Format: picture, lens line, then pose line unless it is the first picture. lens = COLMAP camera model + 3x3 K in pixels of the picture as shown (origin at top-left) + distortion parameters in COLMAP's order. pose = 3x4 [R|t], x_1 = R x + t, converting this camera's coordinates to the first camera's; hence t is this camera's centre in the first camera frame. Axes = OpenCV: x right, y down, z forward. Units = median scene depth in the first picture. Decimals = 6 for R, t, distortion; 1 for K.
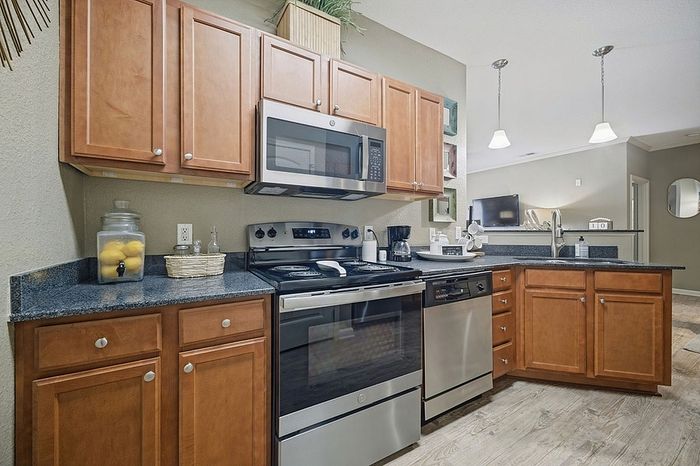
lens RADIAL K [[275.4, 0, 352.1], [0, 275.4, 231.0], [0, 0, 1]] dist [-0.000828, -0.000069]
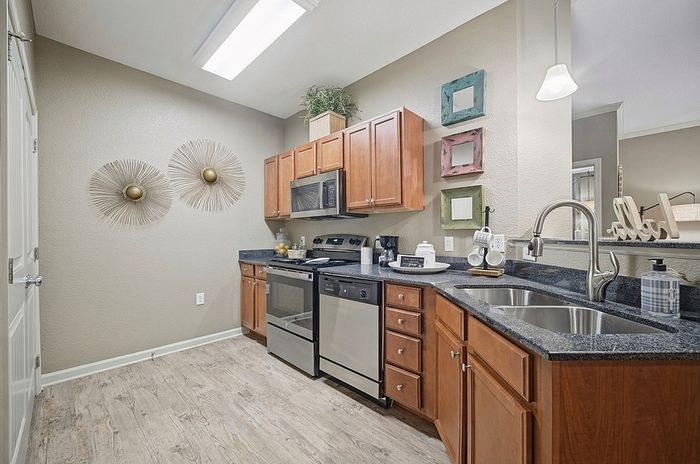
lens RADIAL K [[275.4, 0, 352.6], [0, 275.4, 236.6], [0, 0, 1]] dist [-0.000828, -0.000069]
pose [[0.268762, -0.001667, -0.963205, 1.413644], [0.008532, 0.999963, 0.000650, -0.019171], [0.963169, -0.008393, 0.268766, 0.633764]]
